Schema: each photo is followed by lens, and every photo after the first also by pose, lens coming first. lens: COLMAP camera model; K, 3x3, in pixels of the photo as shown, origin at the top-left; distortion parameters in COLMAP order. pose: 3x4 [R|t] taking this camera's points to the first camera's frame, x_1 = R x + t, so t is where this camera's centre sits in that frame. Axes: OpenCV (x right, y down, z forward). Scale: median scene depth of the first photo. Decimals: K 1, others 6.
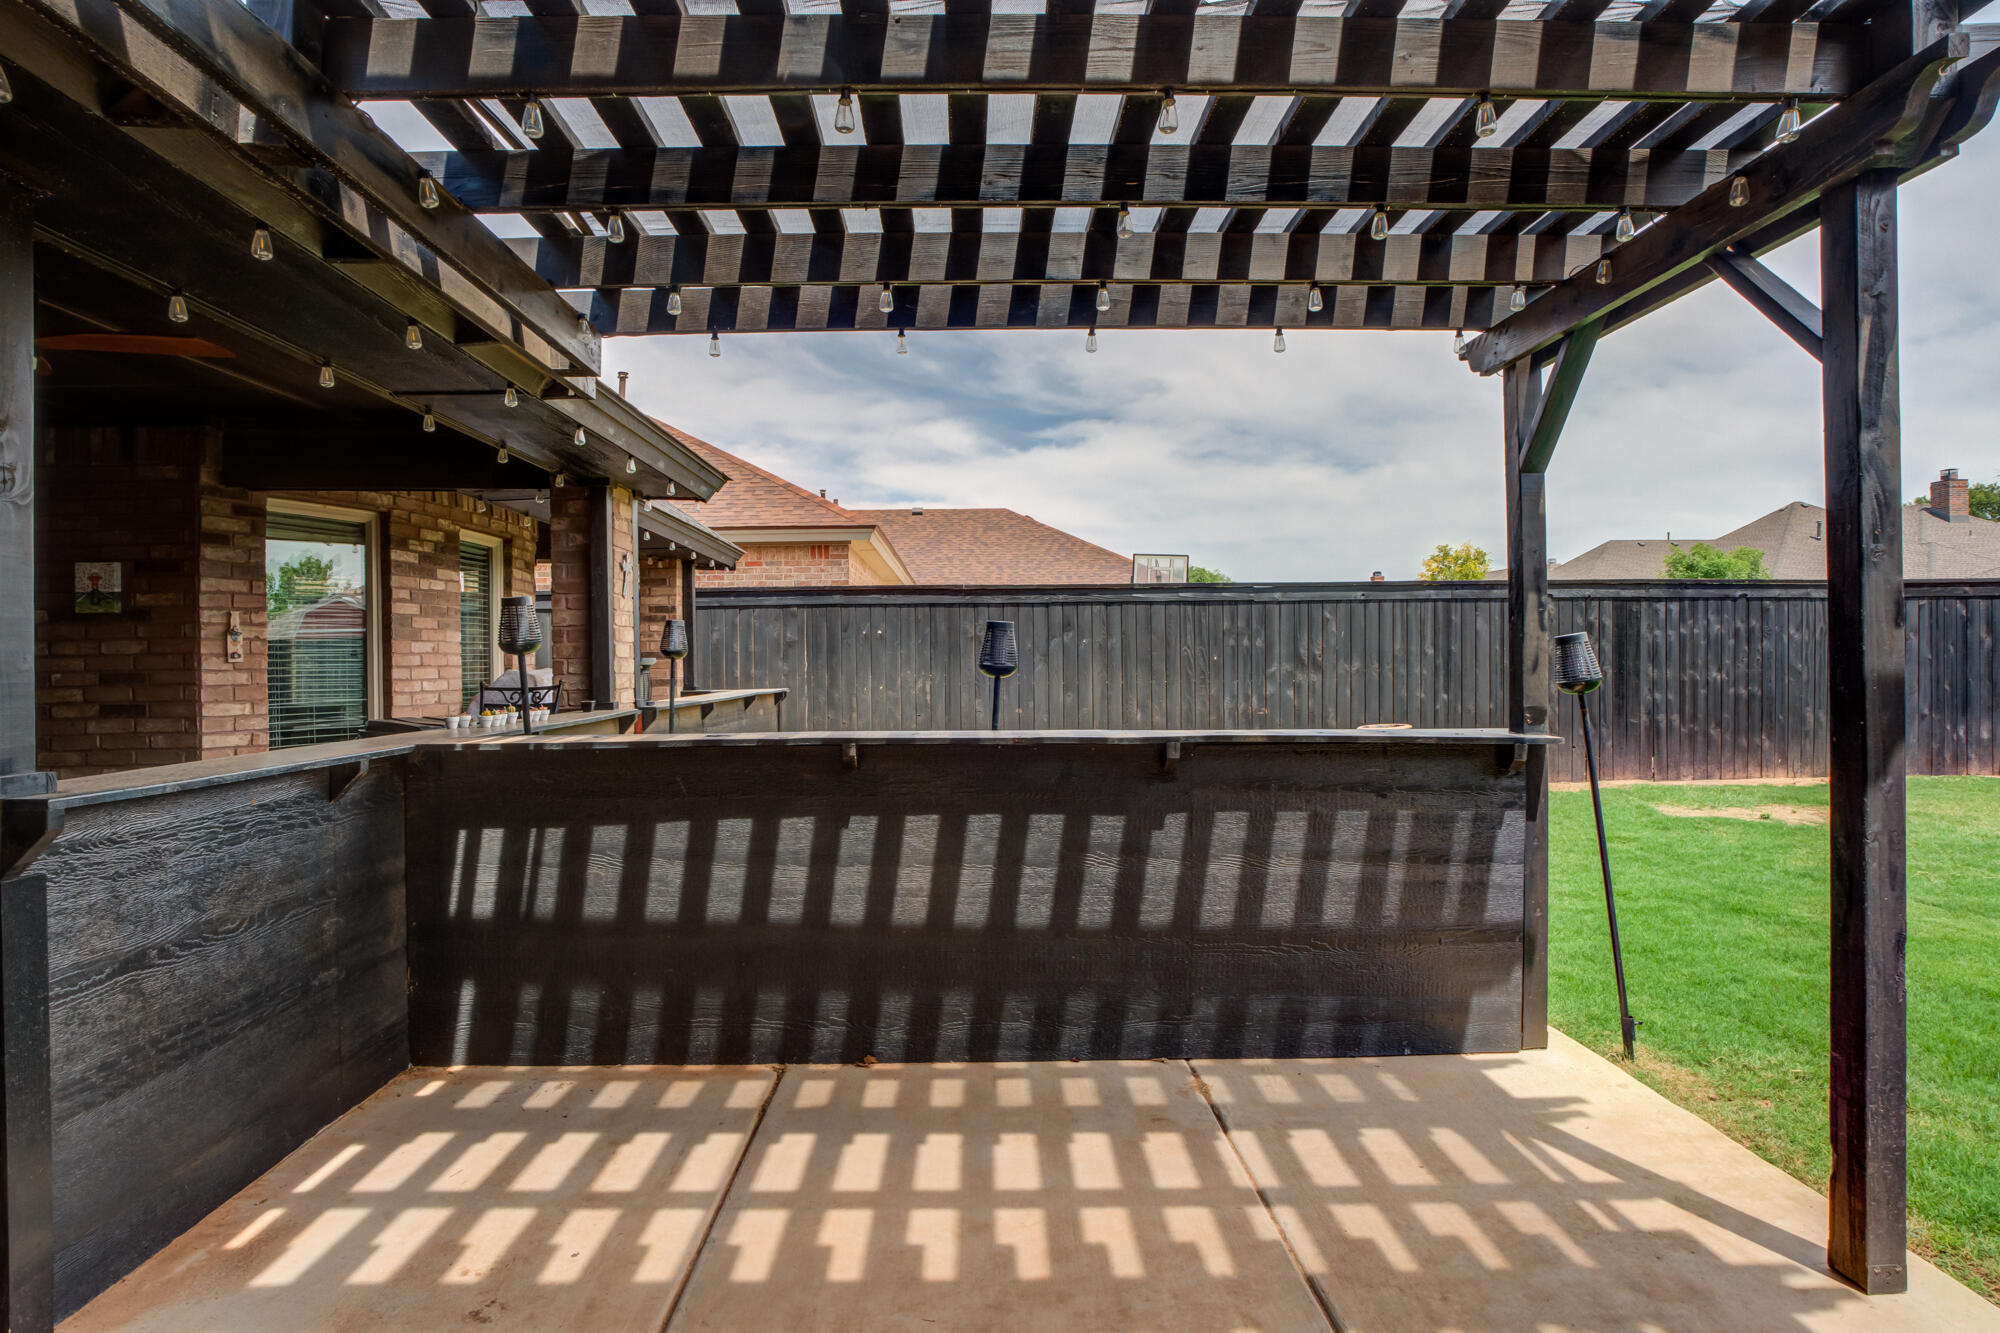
lens RADIAL K [[1096.8, 0, 1005.3], [0, 1096.8, 661.5], [0, 0, 1]] dist [0.000445, 0.014732]
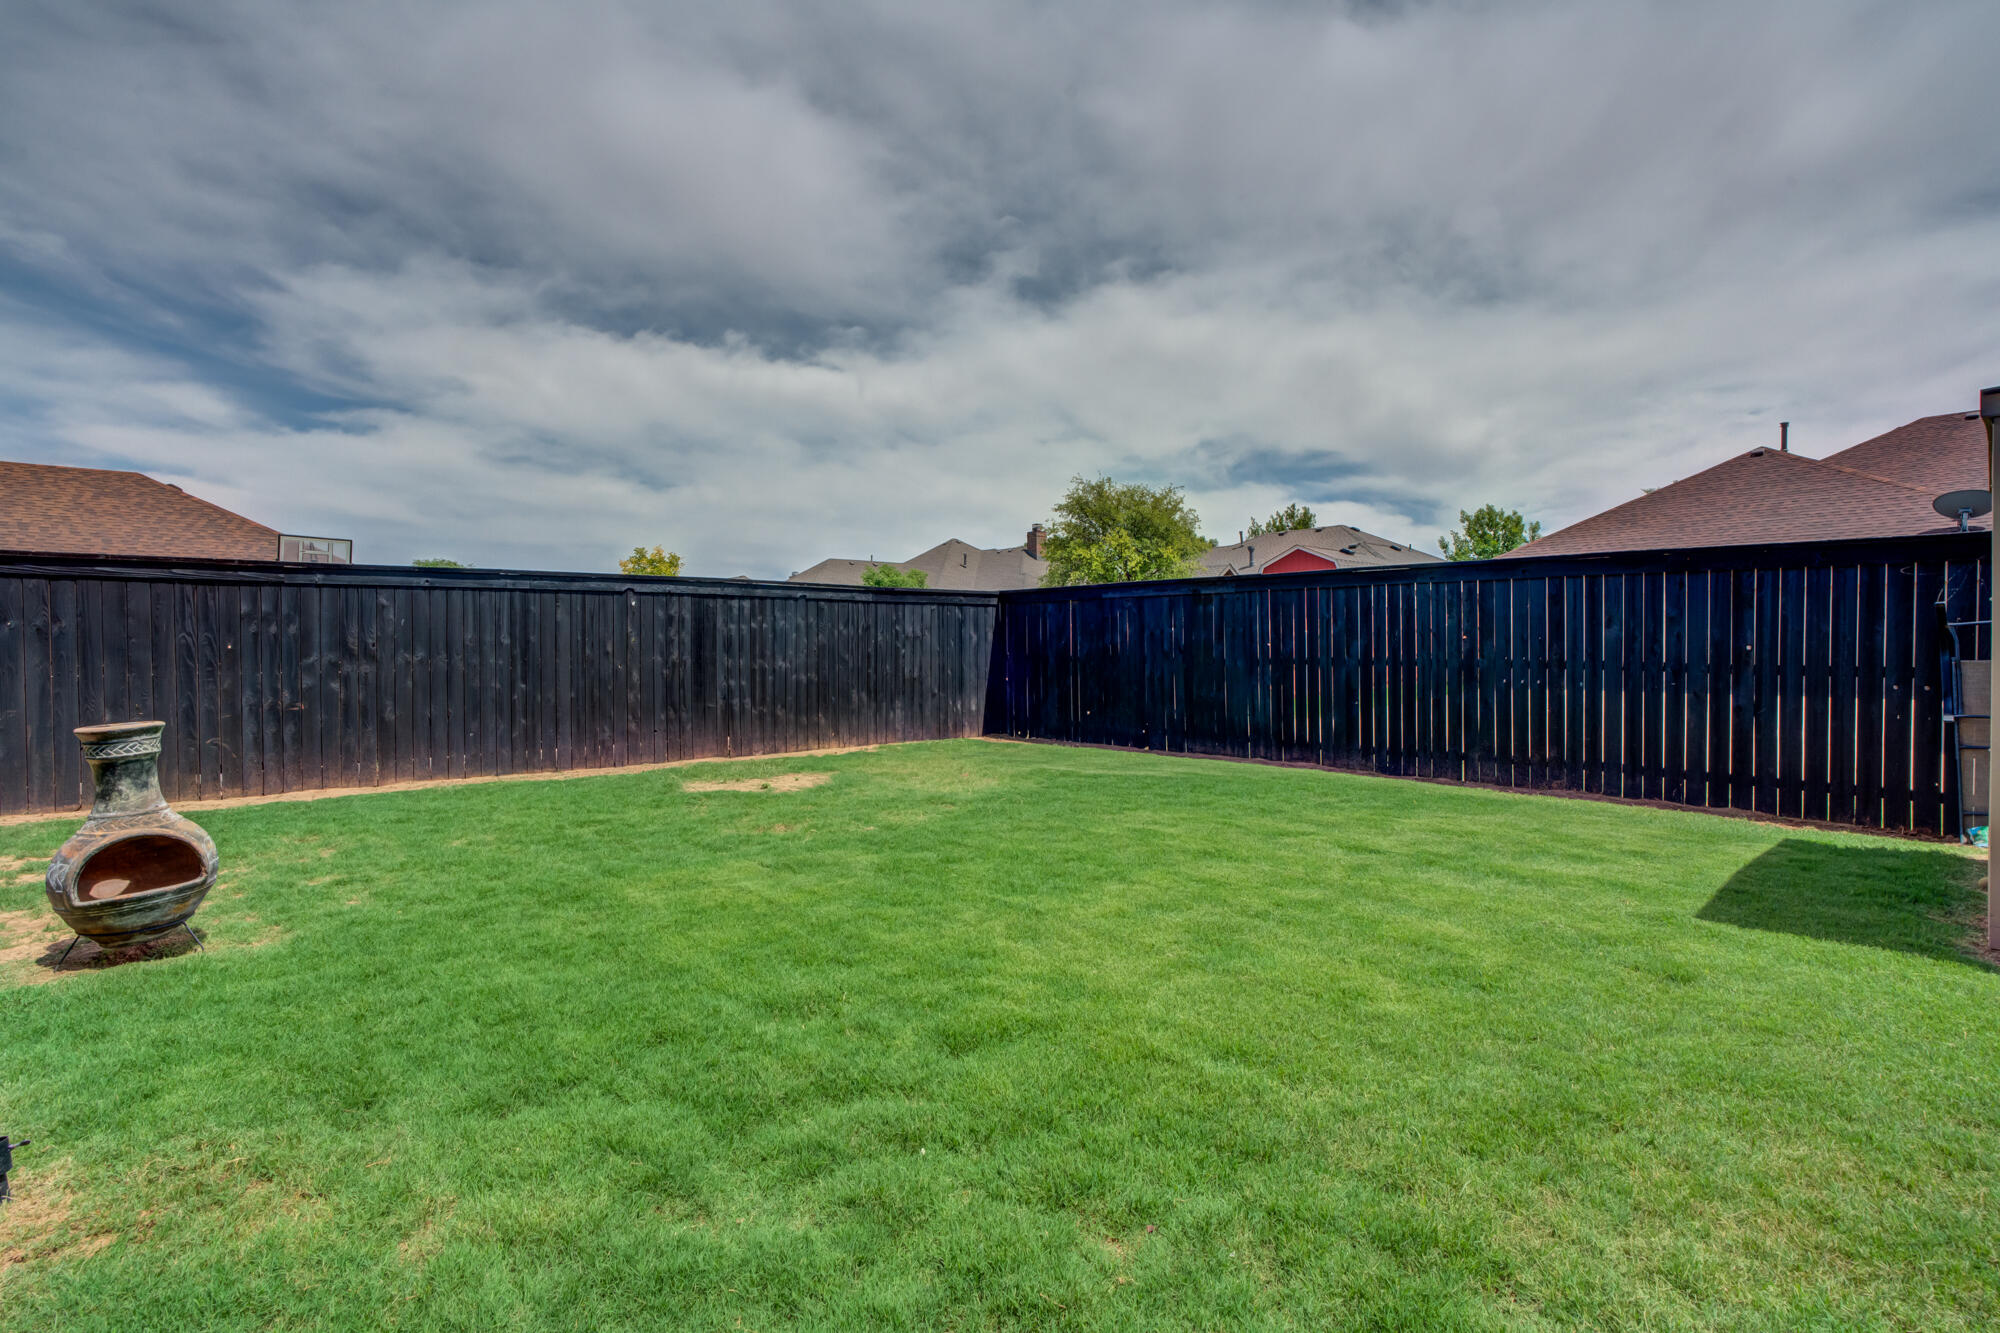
lens RADIAL K [[911.5, 0, 1000.3], [0, 911.5, 665.8], [0, 0, 1]] dist [-0.018029, 0.014088]
pose [[0.820979, -0.005846, 0.570928, 0.284018], [-0.000255, 0.999944, 0.010606, 0.004105], [-0.570958, -0.008853, 0.820932, 0.072524]]
